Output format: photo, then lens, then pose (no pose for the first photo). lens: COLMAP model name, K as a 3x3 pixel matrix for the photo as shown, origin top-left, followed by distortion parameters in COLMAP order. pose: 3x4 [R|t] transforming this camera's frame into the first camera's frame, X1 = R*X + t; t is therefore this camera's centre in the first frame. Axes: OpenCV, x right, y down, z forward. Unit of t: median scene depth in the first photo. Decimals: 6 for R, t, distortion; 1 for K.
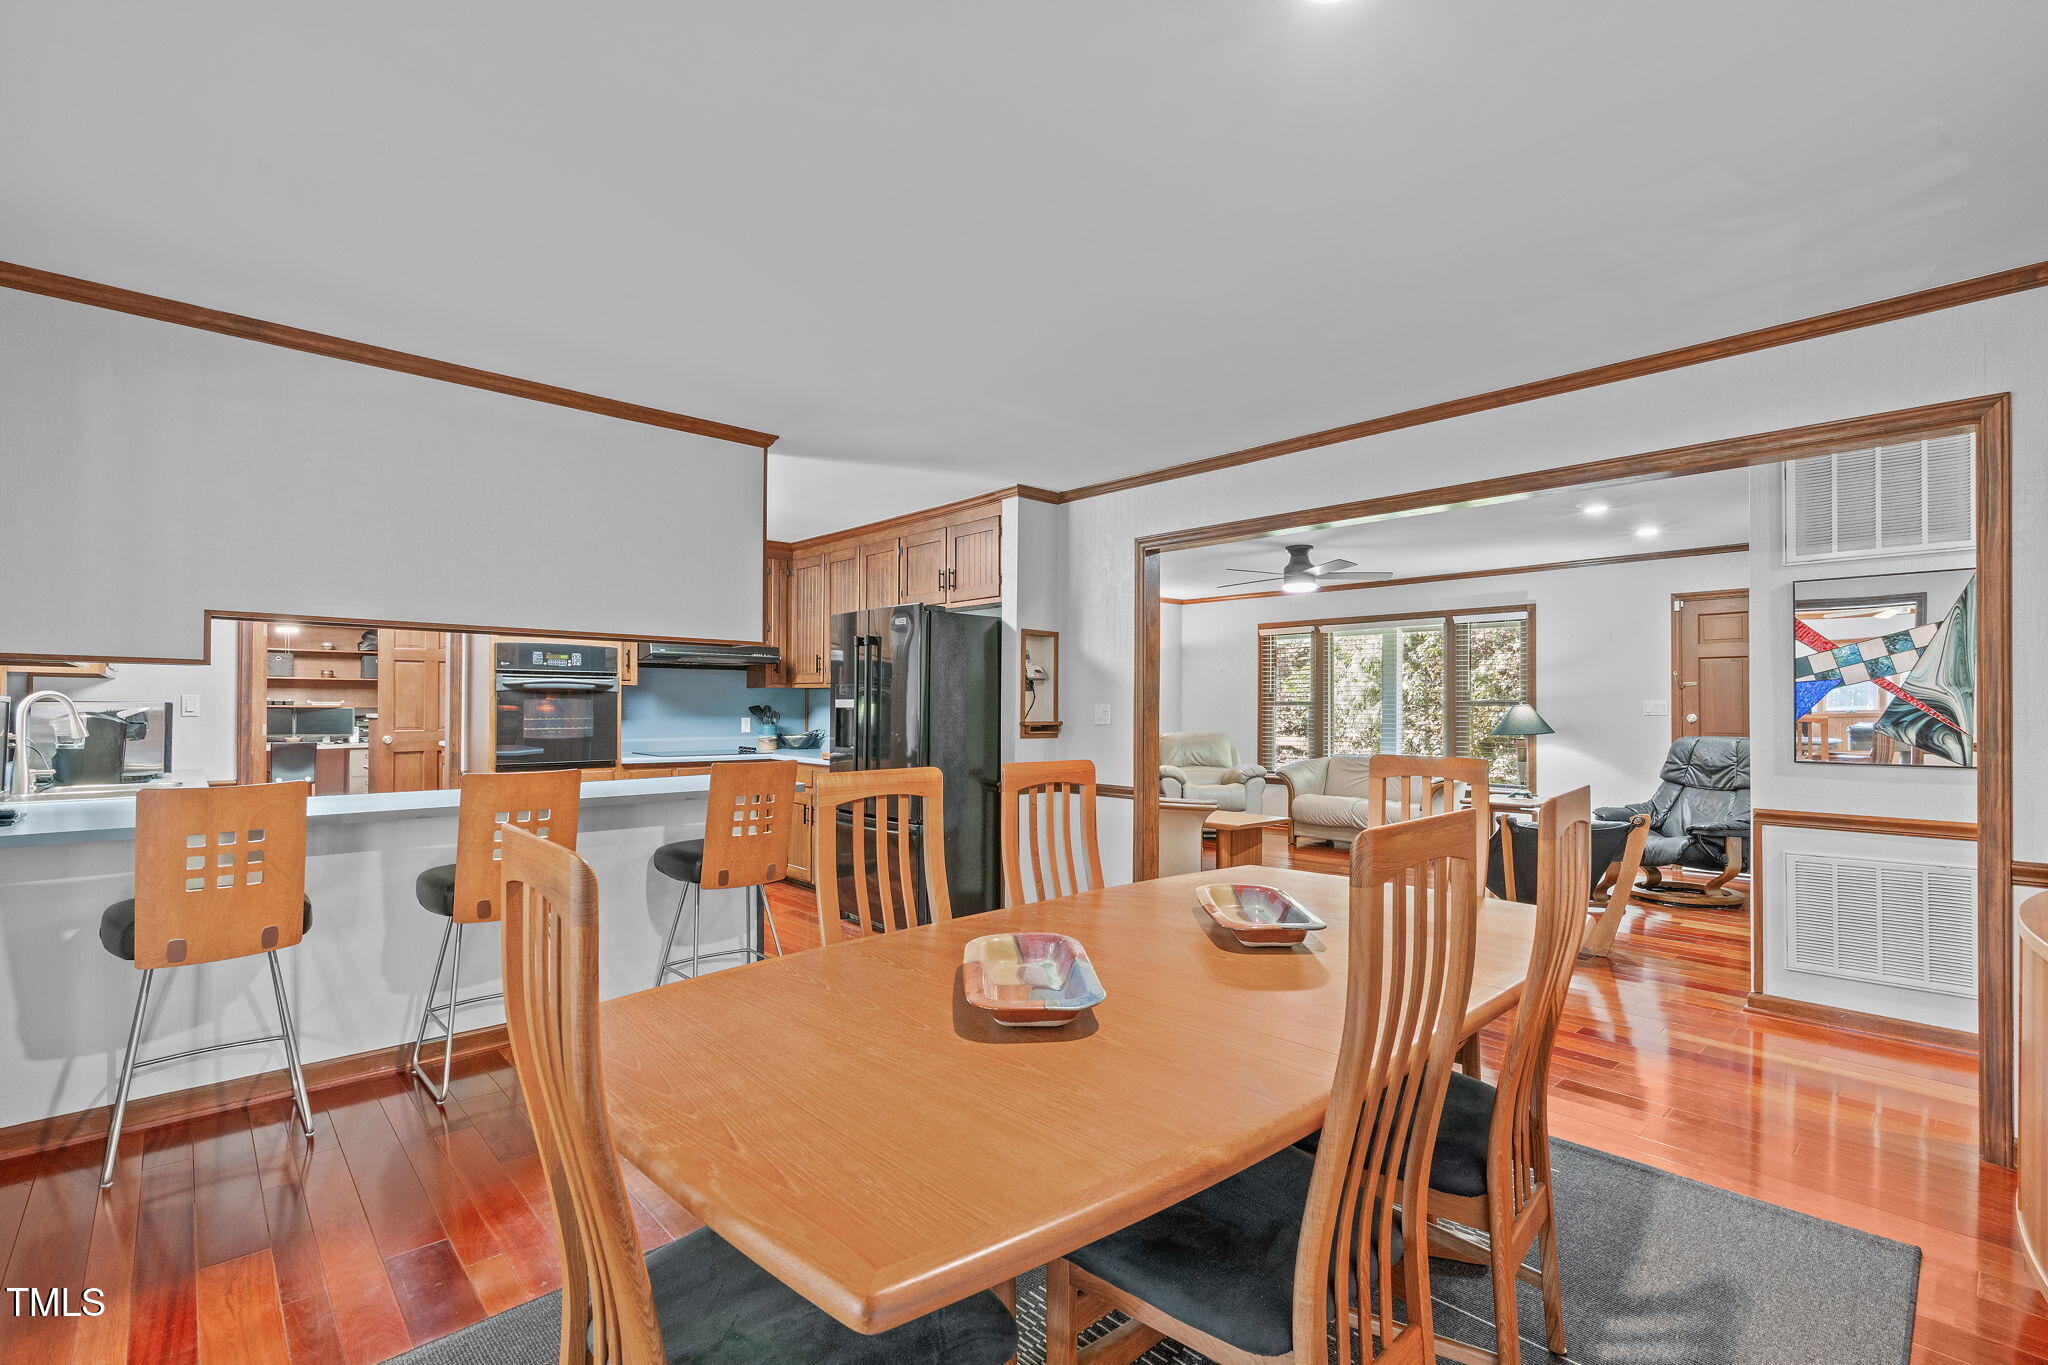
lens RADIAL K [[929.0, 0, 1014.8], [0, 929.0, 700.9], [0, 0, 1]] dist [-0.010809, 0.000638]
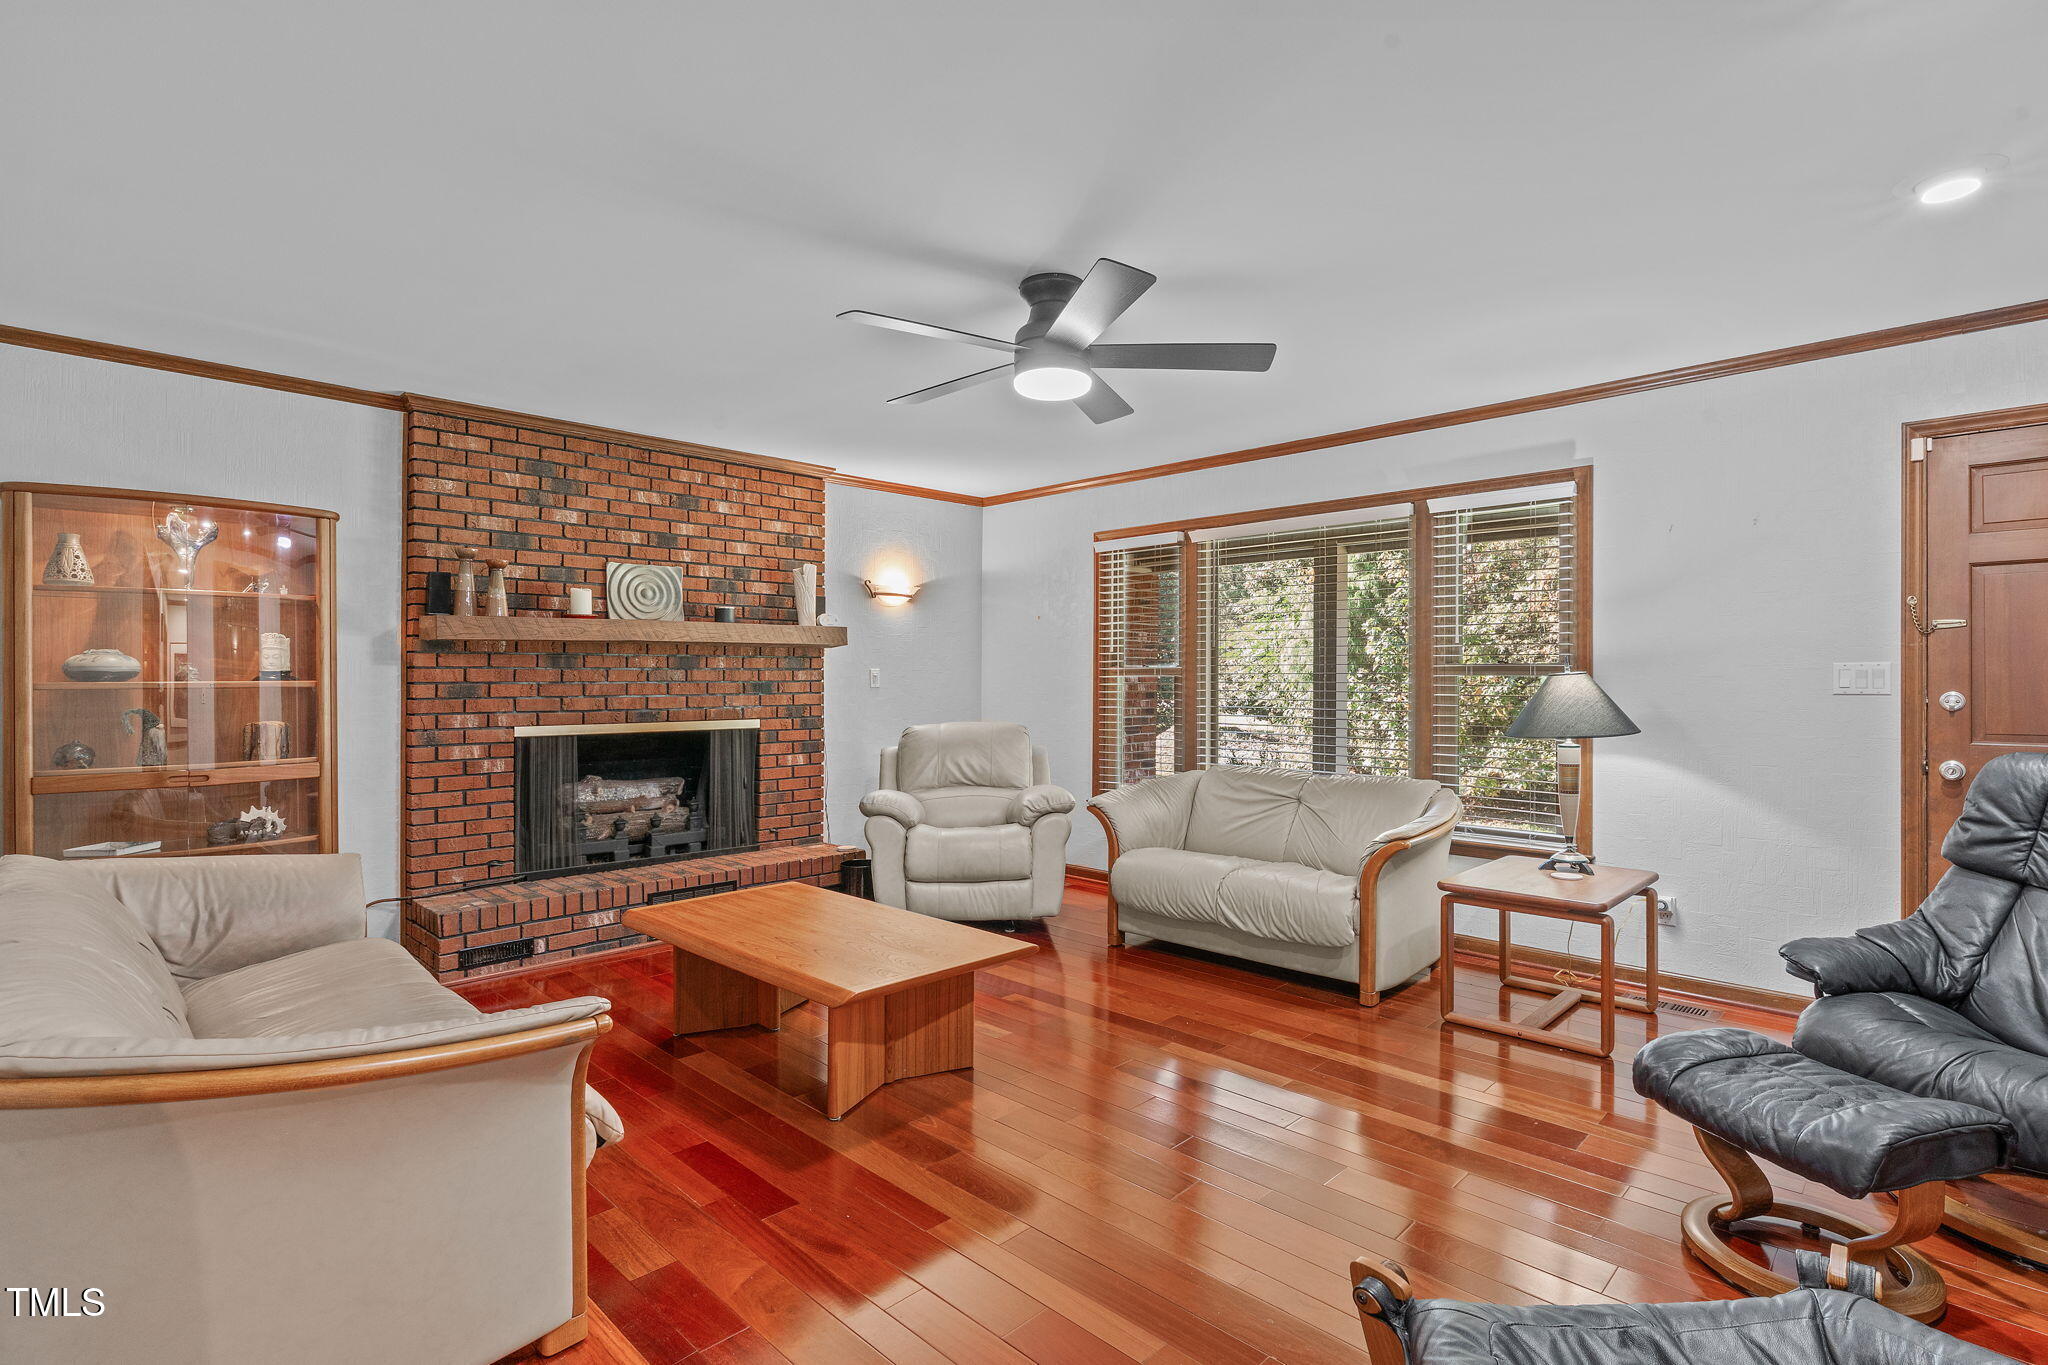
lens RADIAL K [[1003.4, 0, 1022.4], [0, 1003.4, 686.2], [0, 0, 1]] dist [-0.000329, 0.000484]
pose [[0.998737, -0.003389, 0.050136, 0.235766], [0.002715, 0.999905, 0.013496, 0.003523], [-0.050177, -0.013343, 0.998651, 0.485660]]
